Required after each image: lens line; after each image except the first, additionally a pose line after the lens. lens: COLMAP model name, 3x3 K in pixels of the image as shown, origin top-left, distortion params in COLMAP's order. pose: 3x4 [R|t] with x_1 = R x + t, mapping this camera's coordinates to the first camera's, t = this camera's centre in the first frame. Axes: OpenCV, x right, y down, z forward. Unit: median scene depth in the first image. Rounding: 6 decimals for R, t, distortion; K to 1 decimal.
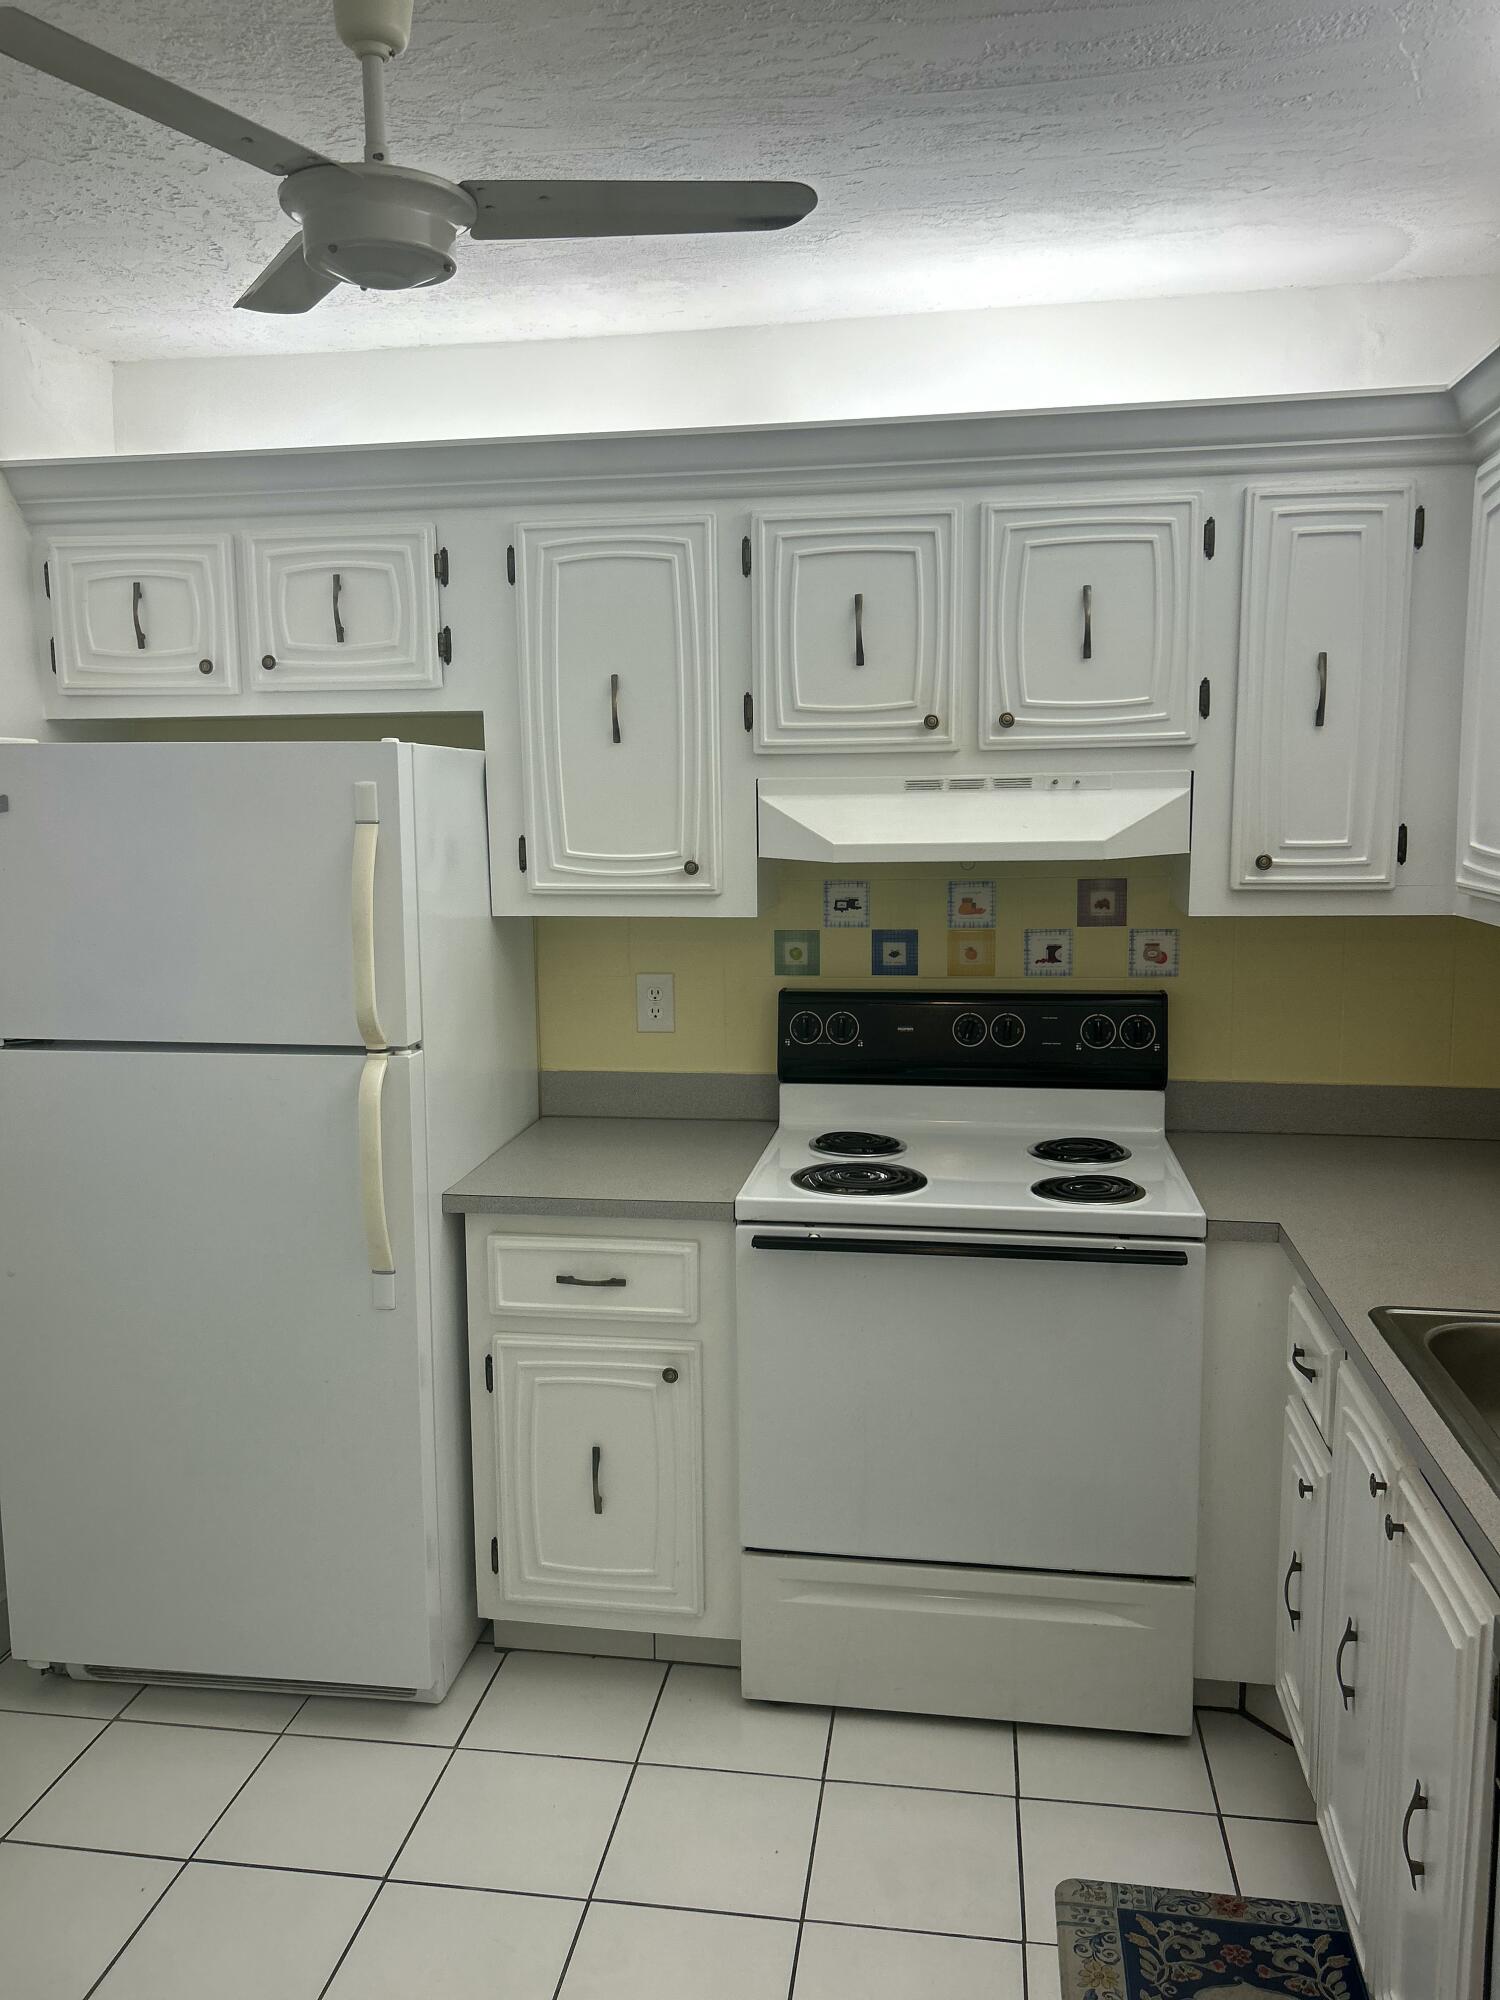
lens RADIAL K [[1519.0, 0, 744.9], [0, 1519.0, 1000.5], [0, 0, 1]] dist [0.055680, -0.056751]
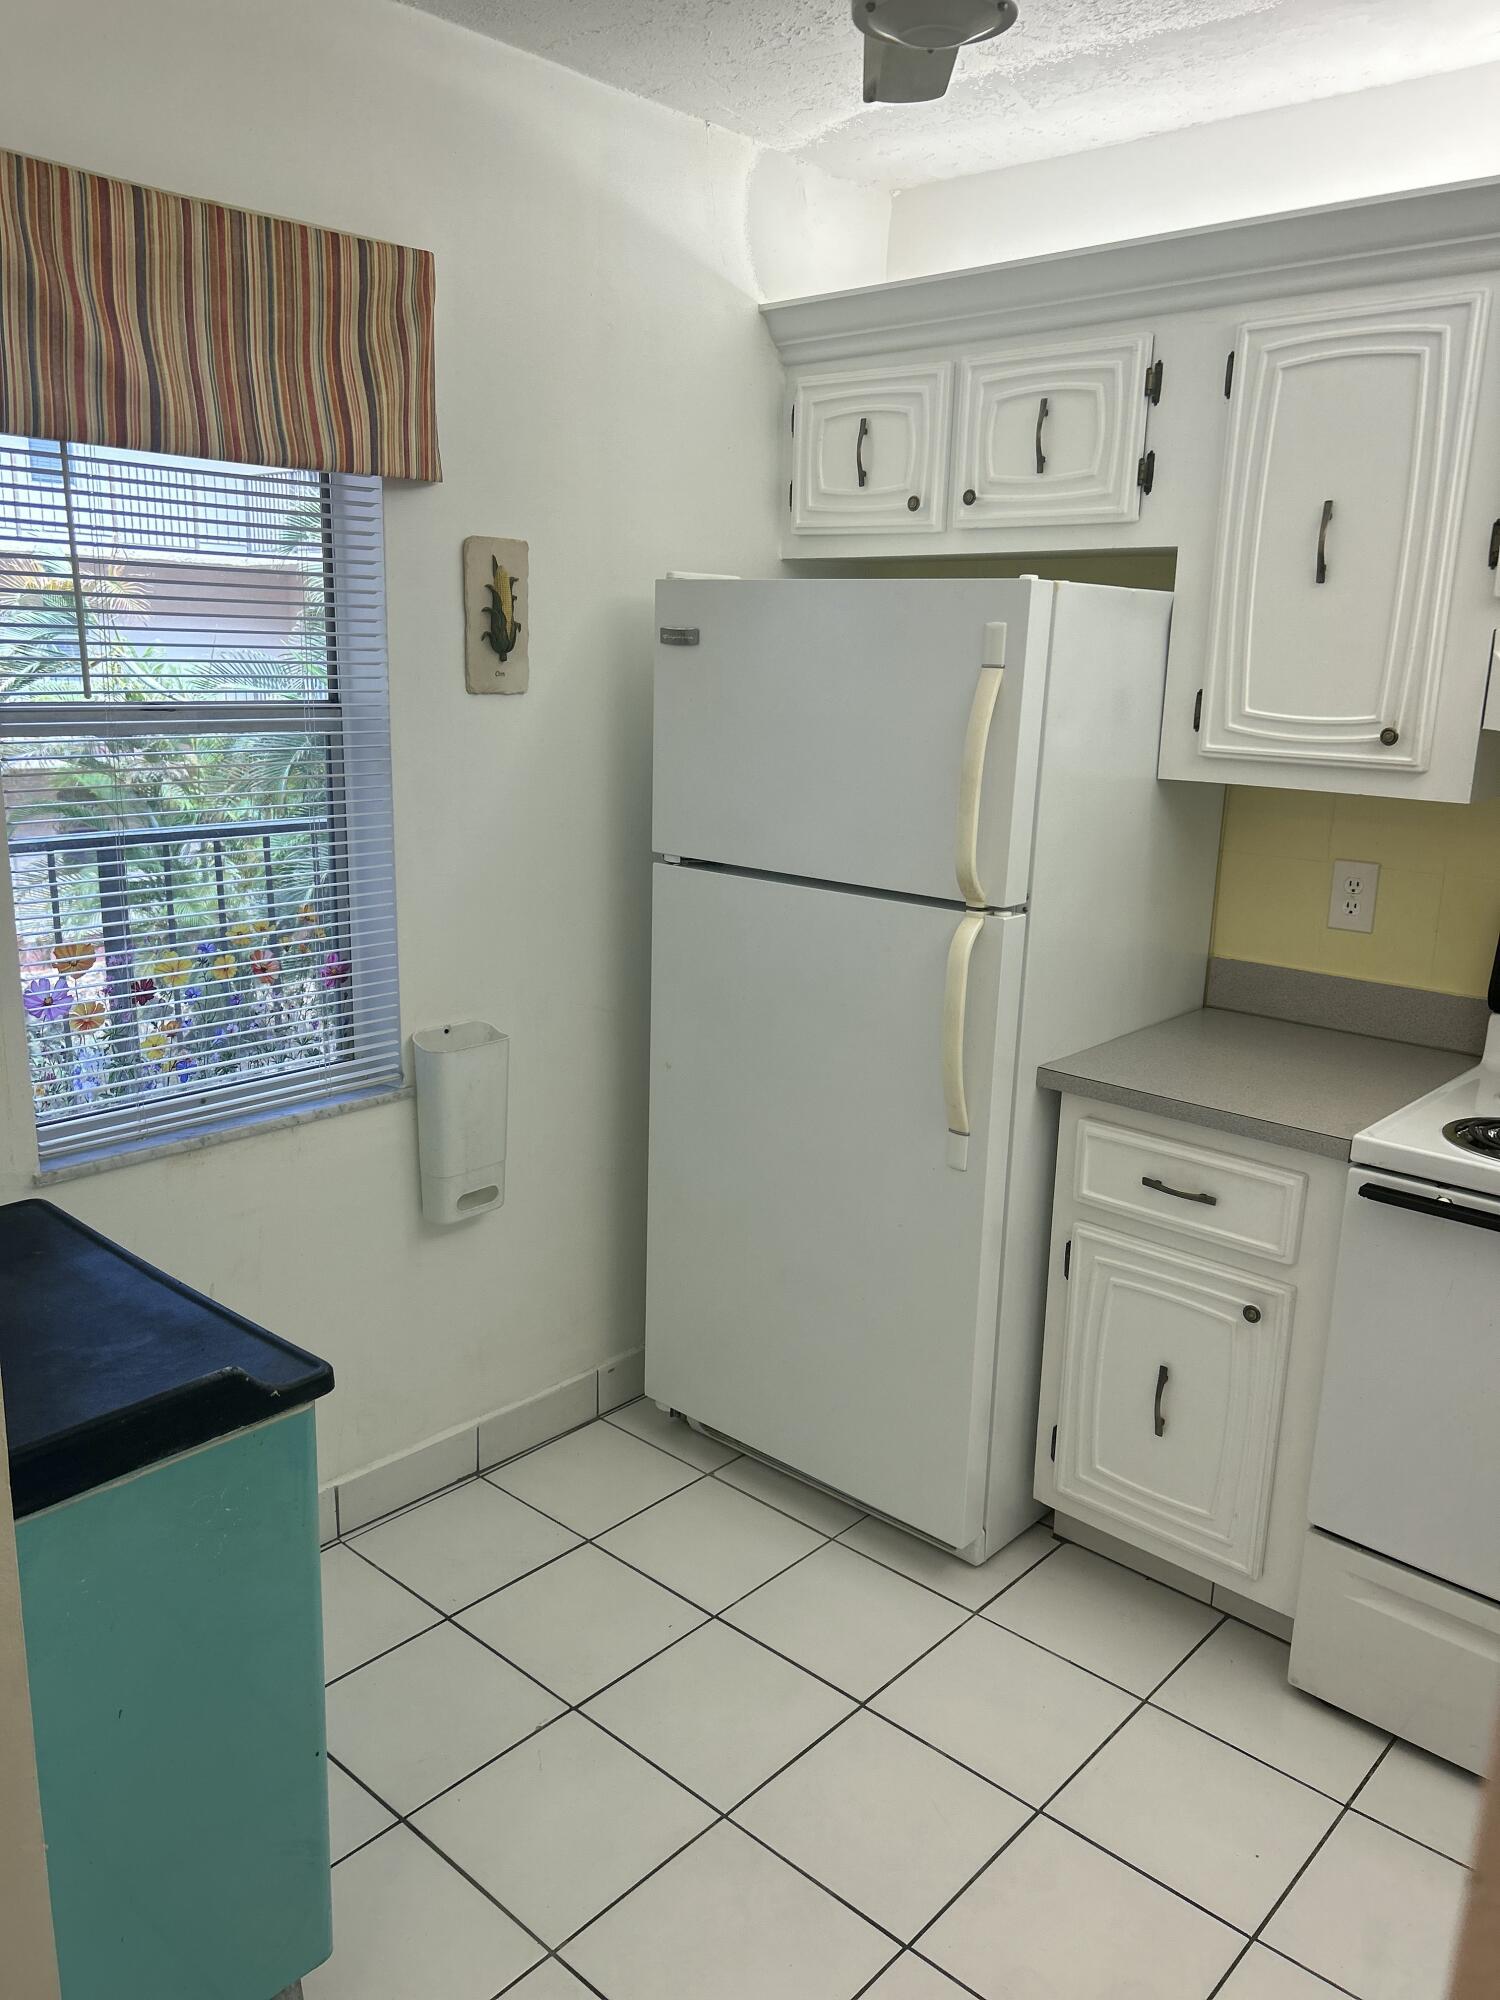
lens RADIAL K [[1519.0, 0, 740.3], [0, 1519.0, 1011.6], [0, 0, 1]] dist [0.055680, -0.056751]
pose [[0.833941, 0.160721, -0.527931, 0.142155], [-0.108387, 0.985720, 0.128875, -0.009707], [0.541105, -0.050253, 0.839452, 0.098907]]
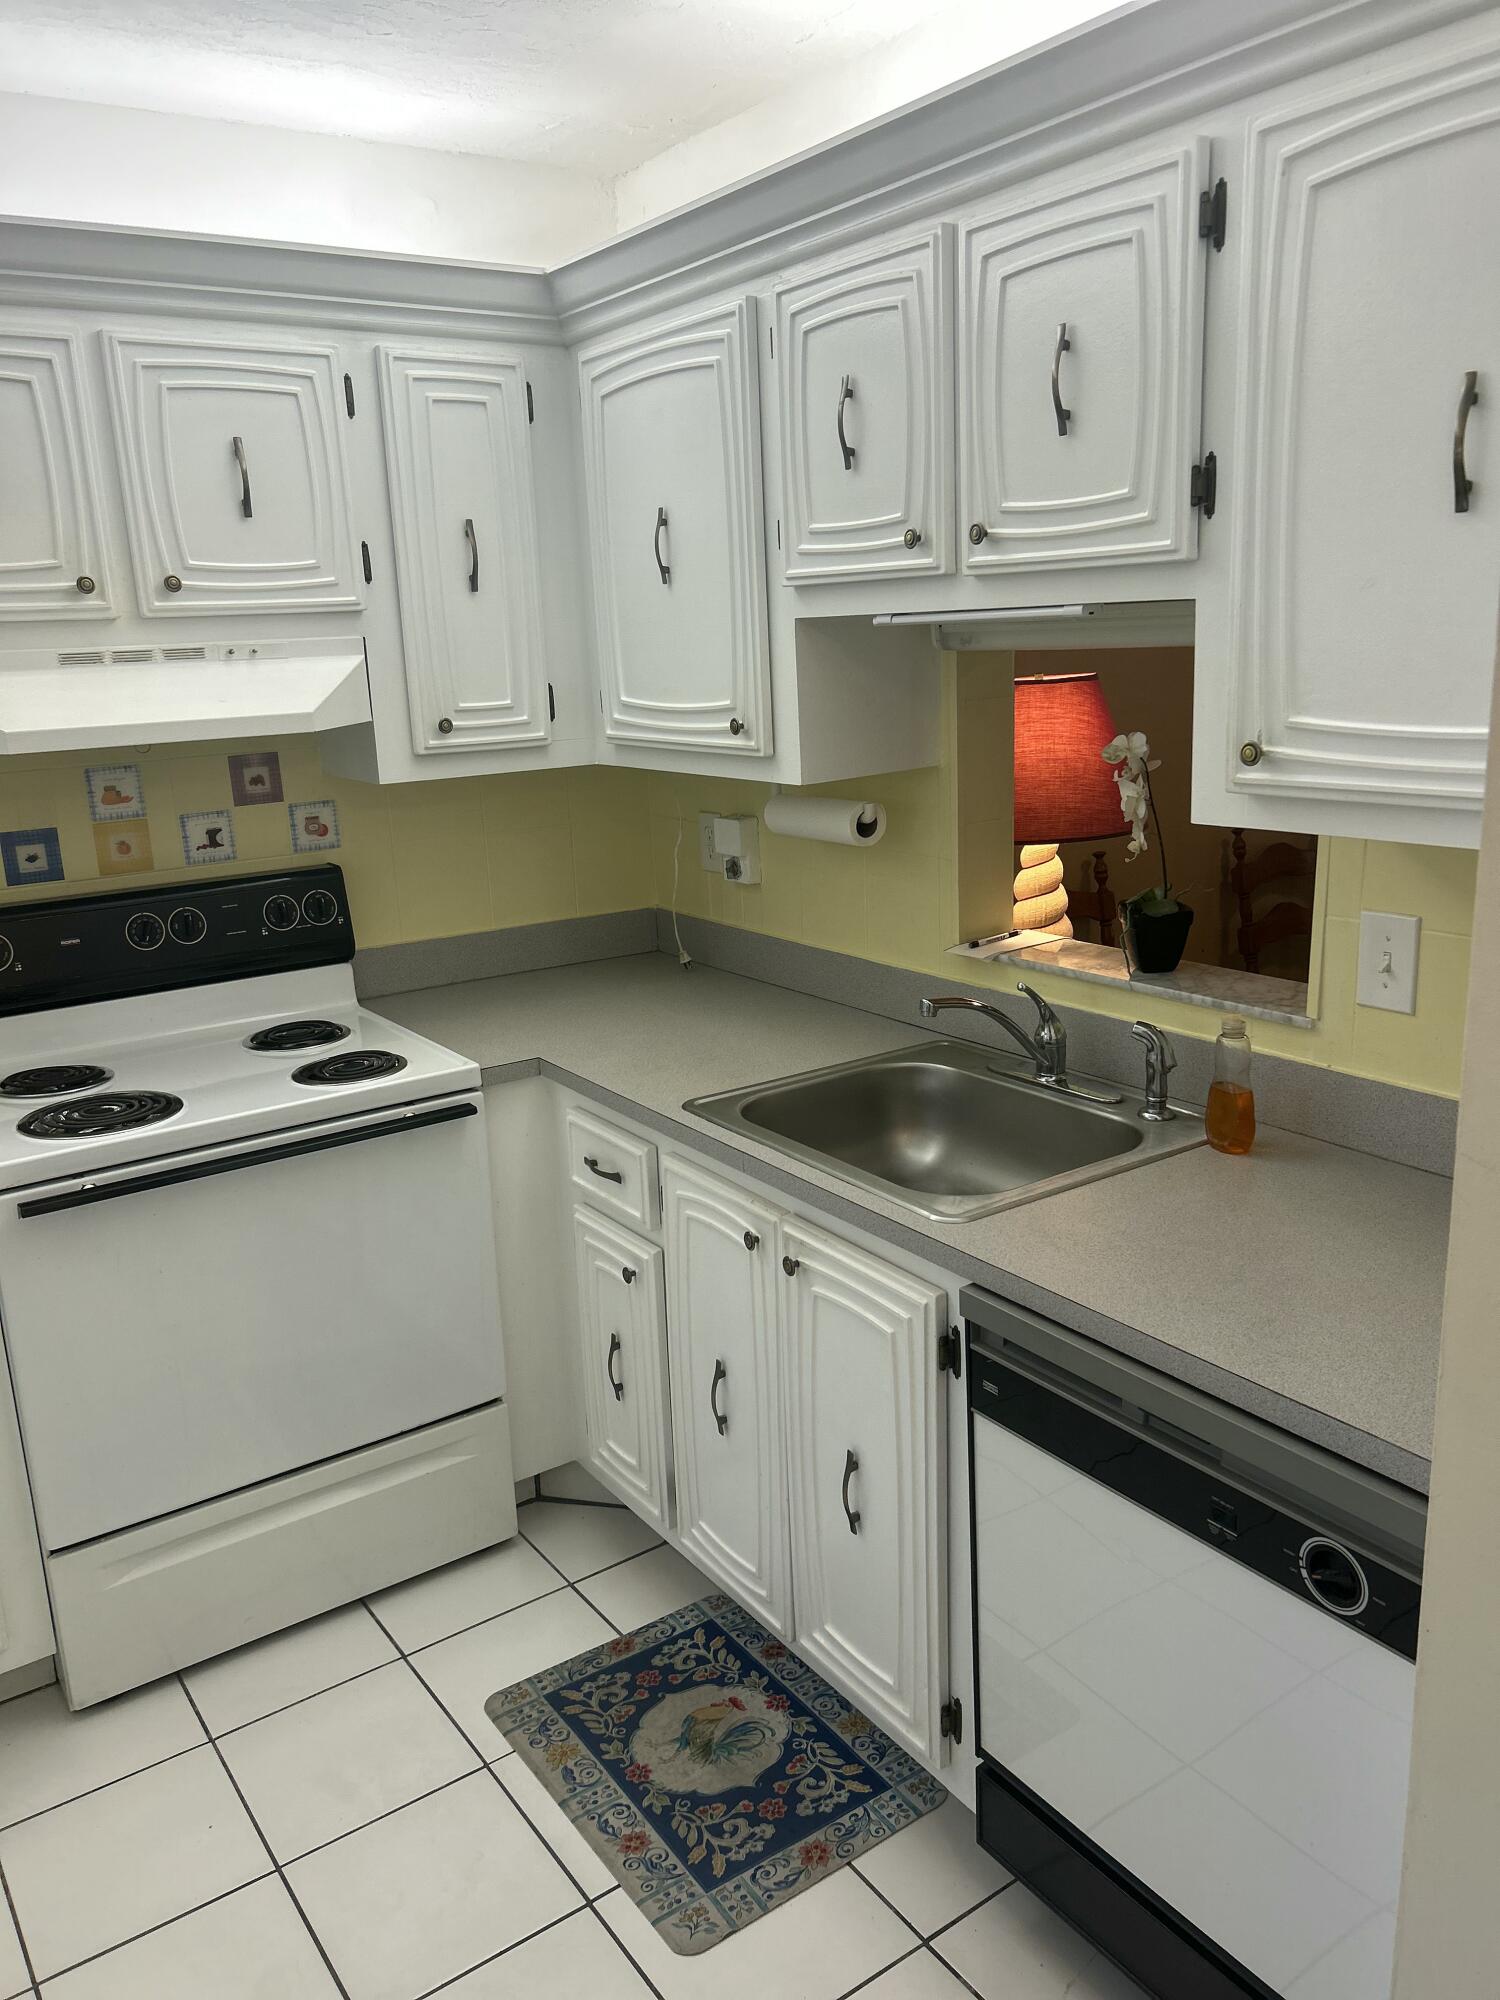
lens RADIAL K [[1519.0, 0, 761.0], [0, 1519.0, 1016.8], [0, 0, 1]] dist [0.055680, -0.056751]
pose [[0.727433, -0.188822, 0.659687, -0.225187], [0.125860, 0.981799, 0.142234, -0.016371], [-0.674537, -0.020437, 0.737958, 0.083055]]
